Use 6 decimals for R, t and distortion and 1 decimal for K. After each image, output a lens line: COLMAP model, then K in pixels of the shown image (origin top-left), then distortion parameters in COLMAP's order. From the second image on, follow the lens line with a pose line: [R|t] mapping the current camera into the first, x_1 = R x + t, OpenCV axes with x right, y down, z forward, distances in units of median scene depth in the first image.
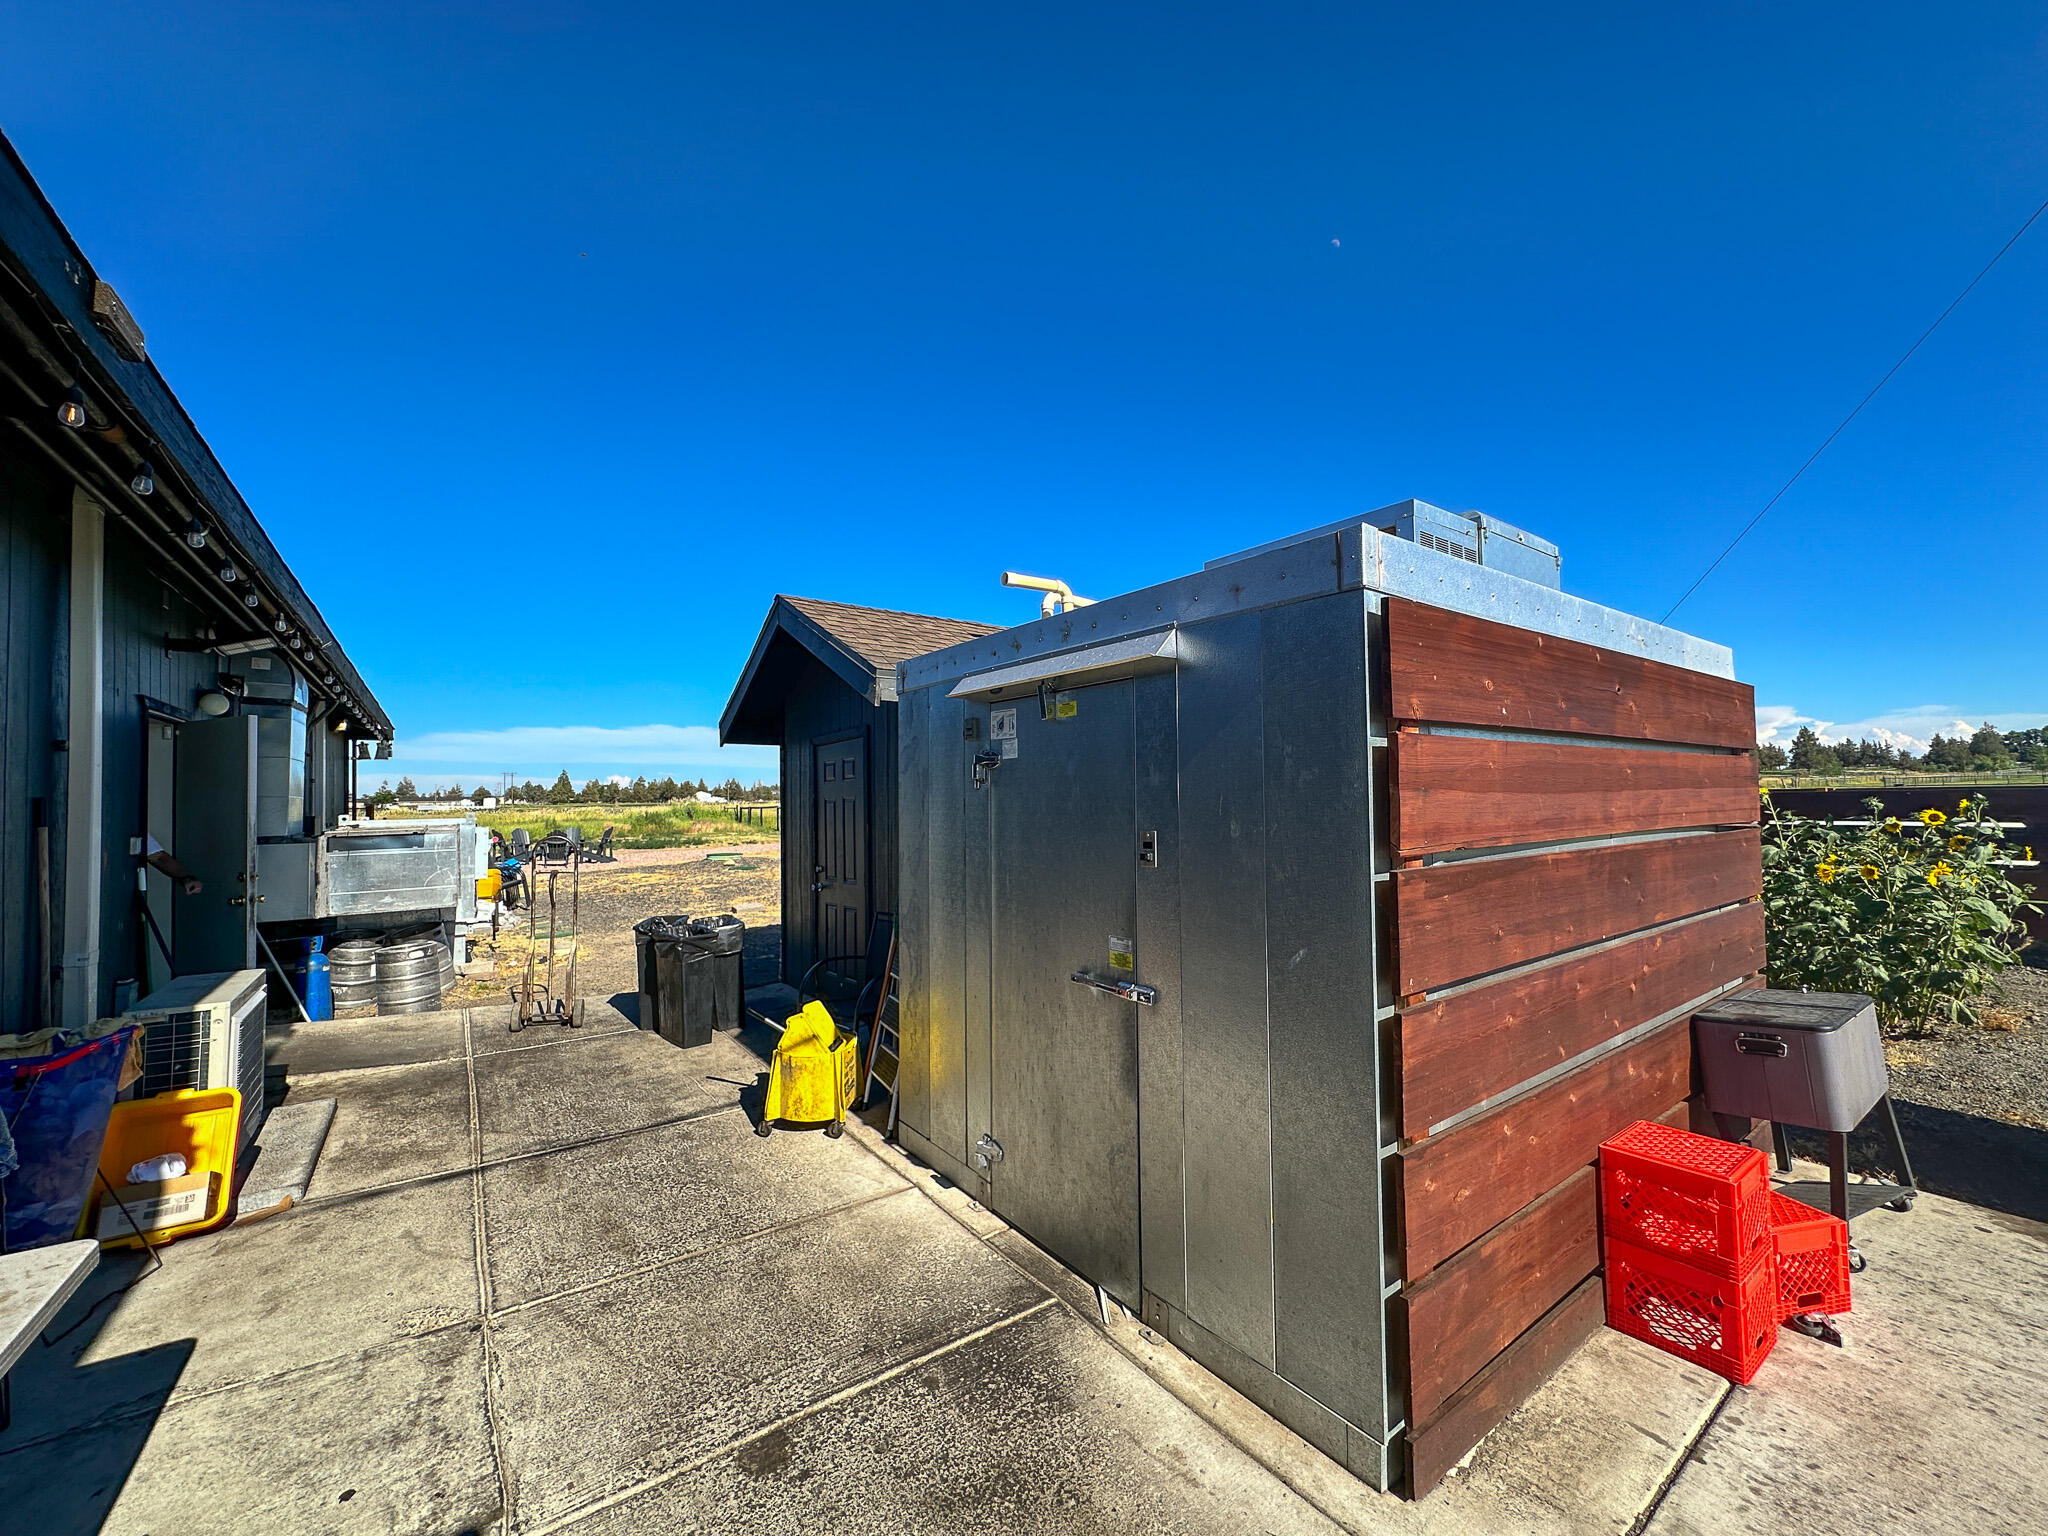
lens RADIAL K [[822.3, 0, 1032.2], [0, 822.3, 777.2], [0, 0, 1]] dist [-0.003308, 0.000310]
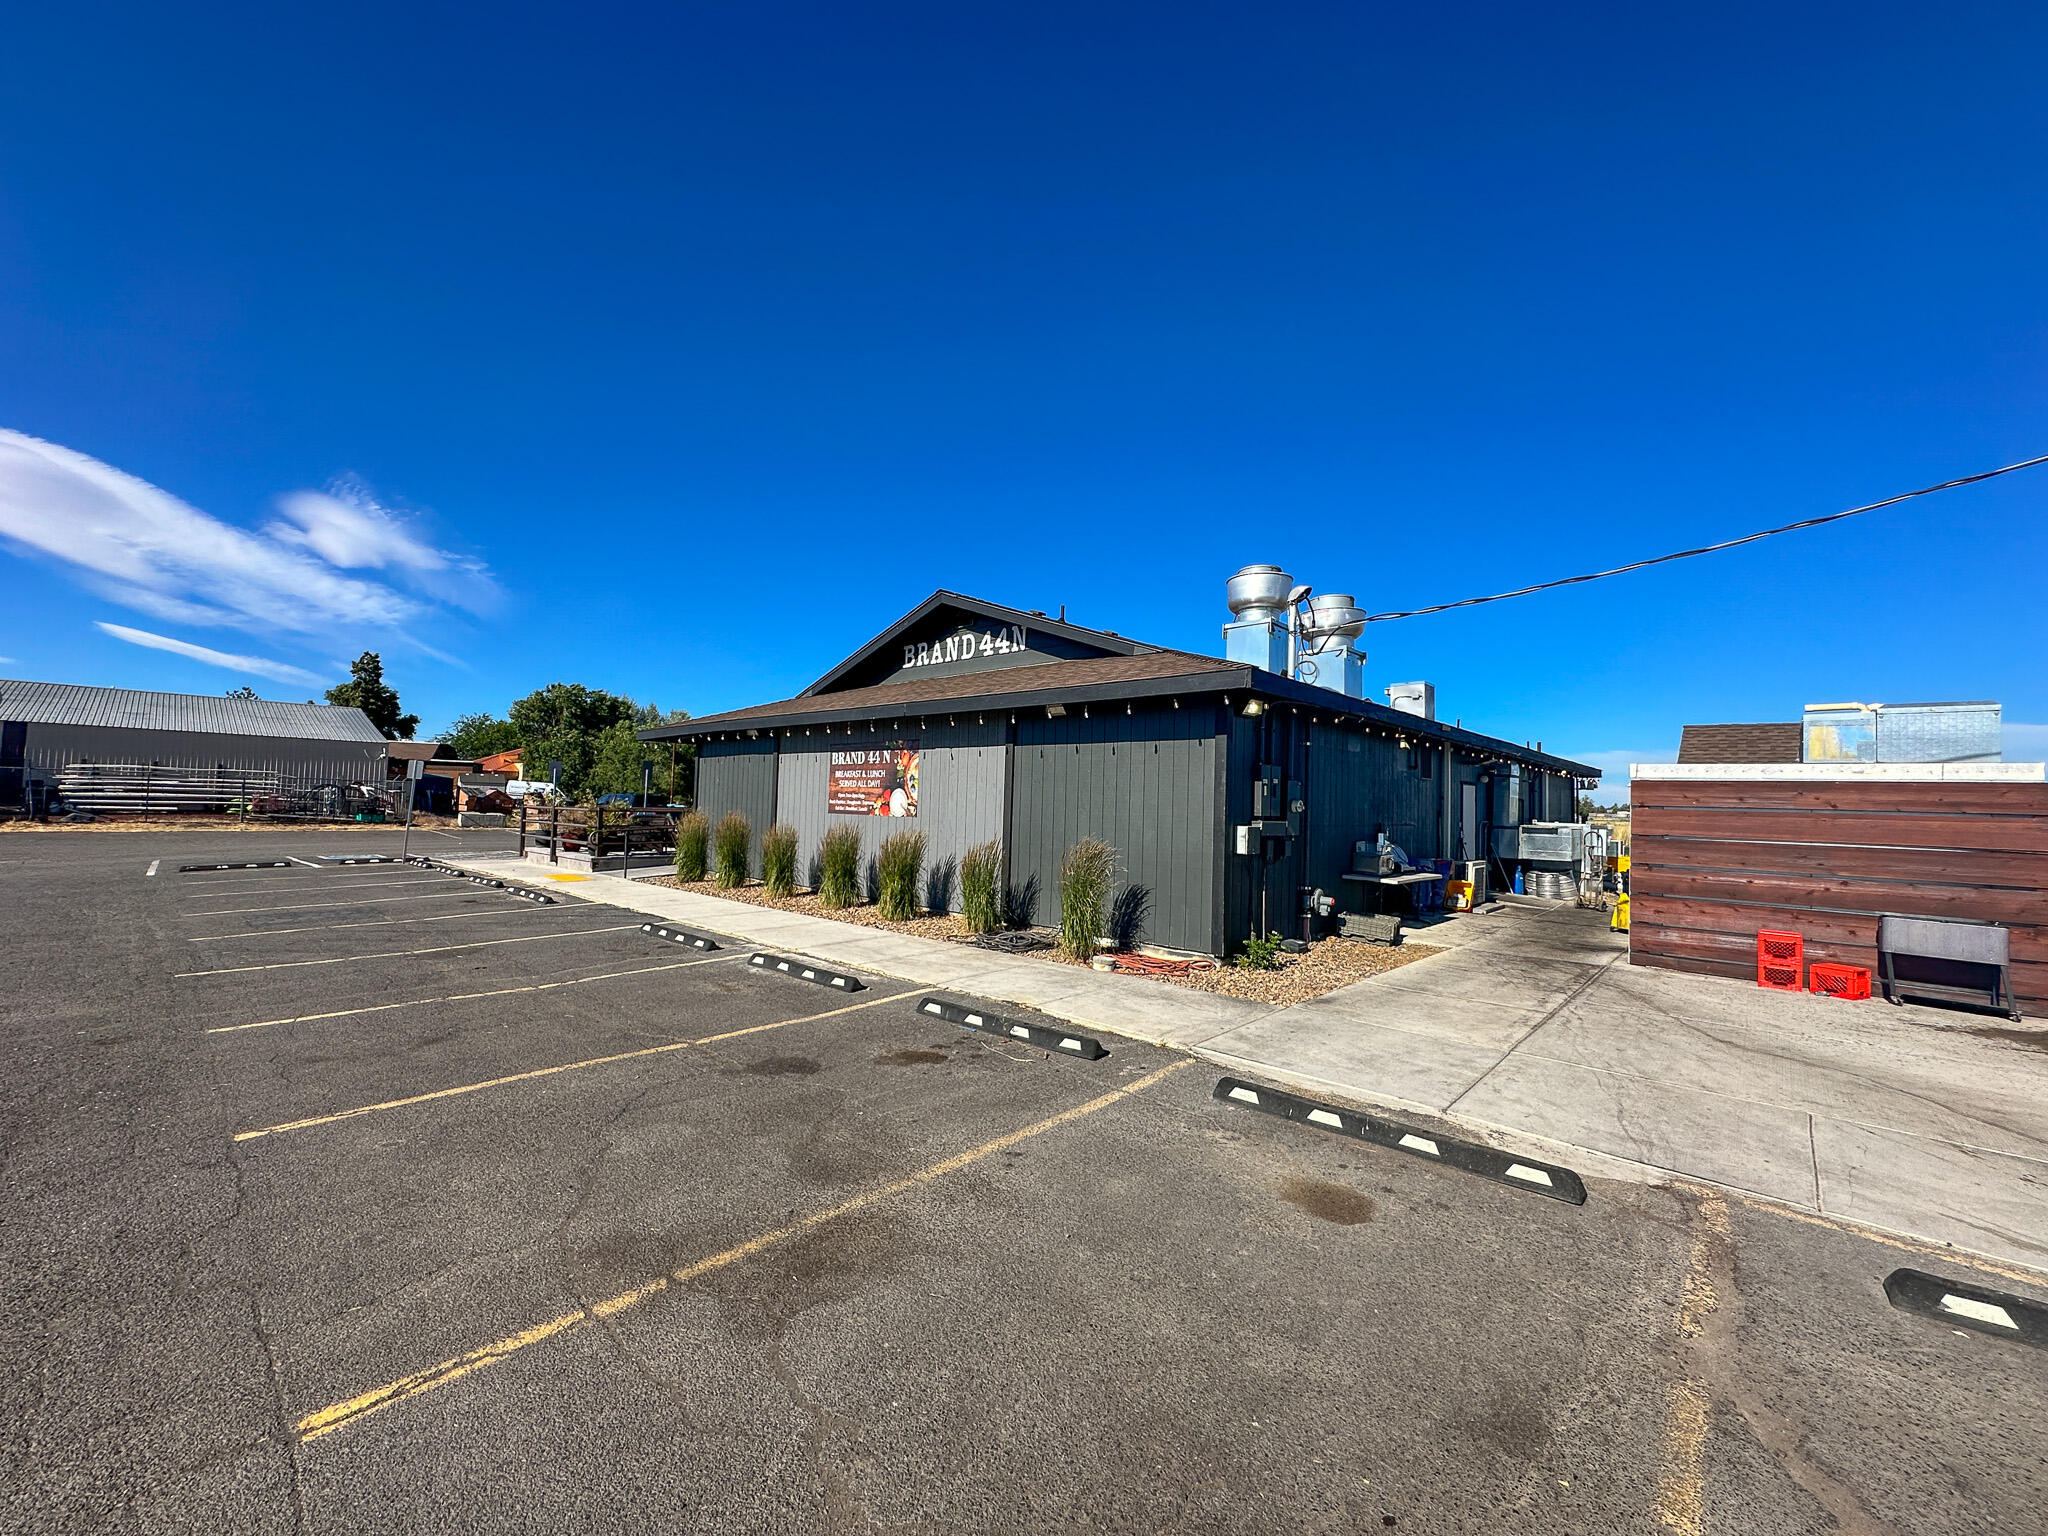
lens RADIAL K [[822.3, 0, 1024.2], [0, 822.3, 772.4], [0, 0, 1]] dist [-0.003308, 0.000310]
pose [[0.205670, -0.007064, -0.978596, 1.314168], [-0.011819, 0.999883, -0.009702, -0.055106], [0.978550, 0.013561, 0.205563, -1.039442]]
